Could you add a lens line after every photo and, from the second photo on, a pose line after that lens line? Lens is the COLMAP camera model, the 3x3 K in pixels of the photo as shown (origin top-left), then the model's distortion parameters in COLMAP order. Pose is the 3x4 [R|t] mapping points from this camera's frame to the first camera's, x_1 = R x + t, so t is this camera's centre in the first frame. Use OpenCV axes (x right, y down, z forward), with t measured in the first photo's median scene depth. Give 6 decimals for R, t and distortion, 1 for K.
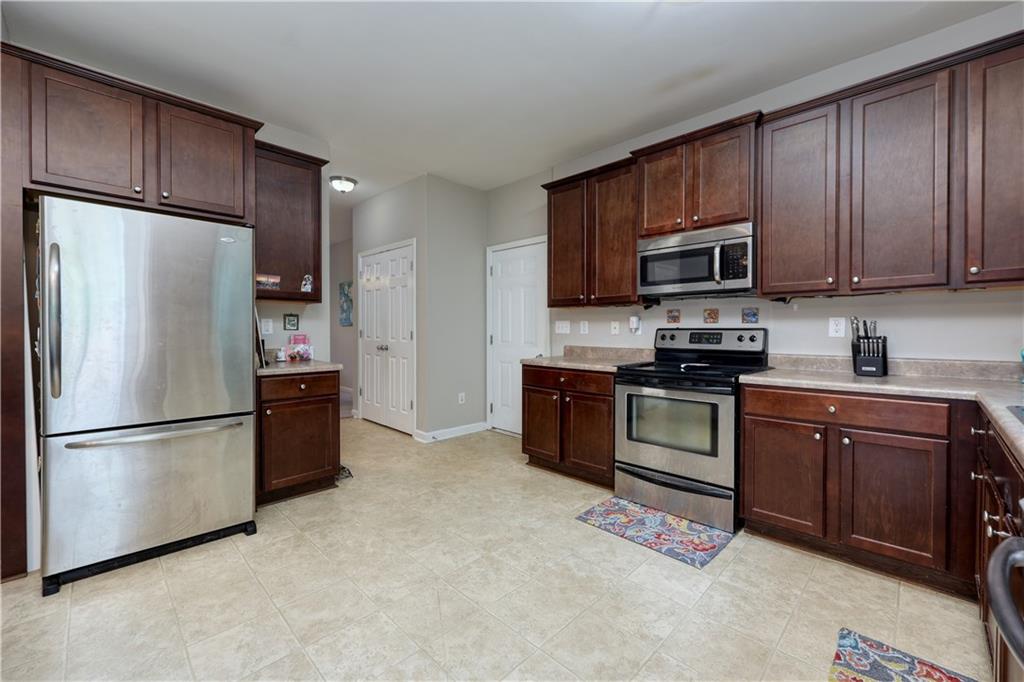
lens RADIAL K [[414.9, 0, 513.8], [0, 414.9, 335.2], [0, 0, 1]] dist [-0.001222, -0.000192]
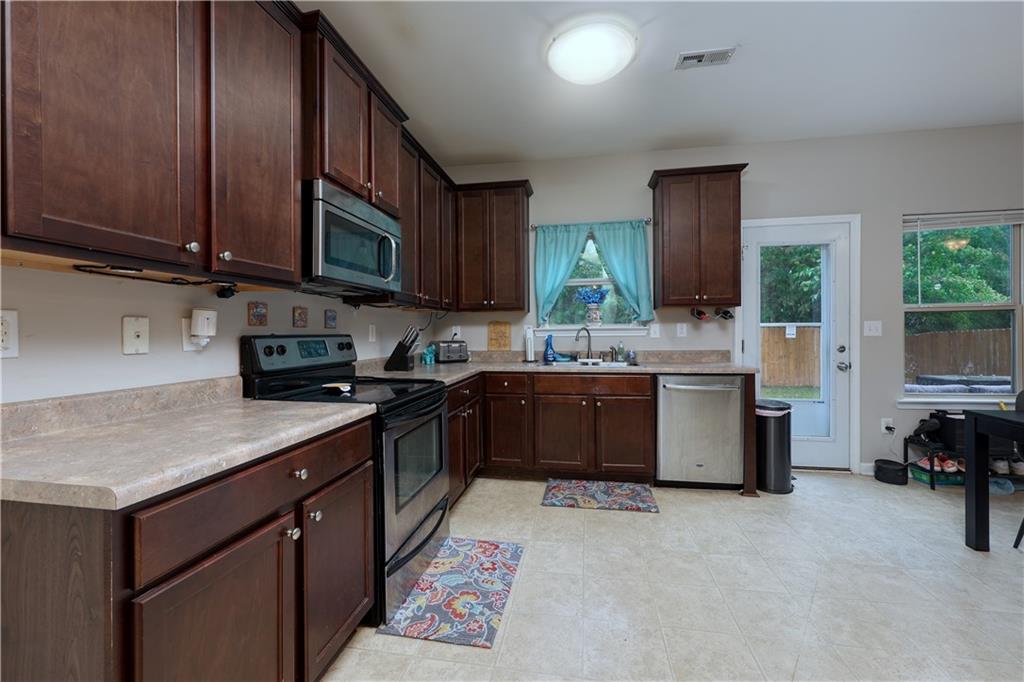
lens RADIAL K [[414.9, 0, 513.8], [0, 414.9, 335.2], [0, 0, 1]] dist [-0.001222, -0.000192]
pose [[-0.569334, -0.001652, 0.822105, -0.363494], [0.016314, 0.999778, 0.013307, -0.022786], [-0.821944, 0.020988, -0.569181, 1.293139]]
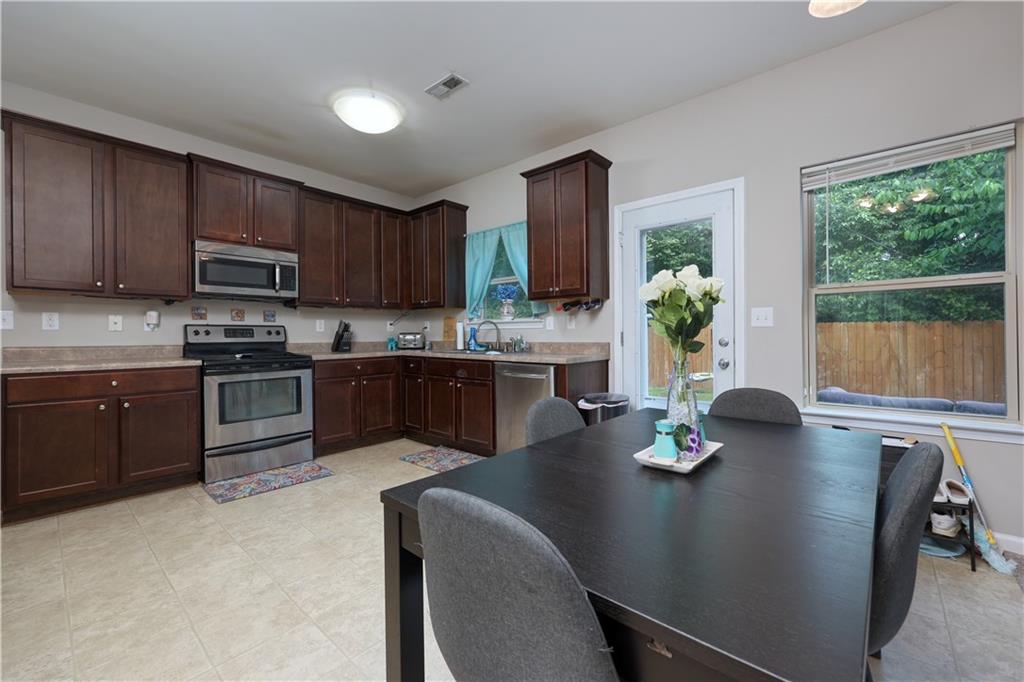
lens RADIAL K [[414.9, 0, 513.8], [0, 414.9, 335.2], [0, 0, 1]] dist [-0.001222, -0.000192]
pose [[-0.063580, -0.003559, 0.997970, -0.928167], [0.014973, 0.999878, 0.004519, 0.023095], [-0.997864, 0.015229, -0.063519, 0.316751]]
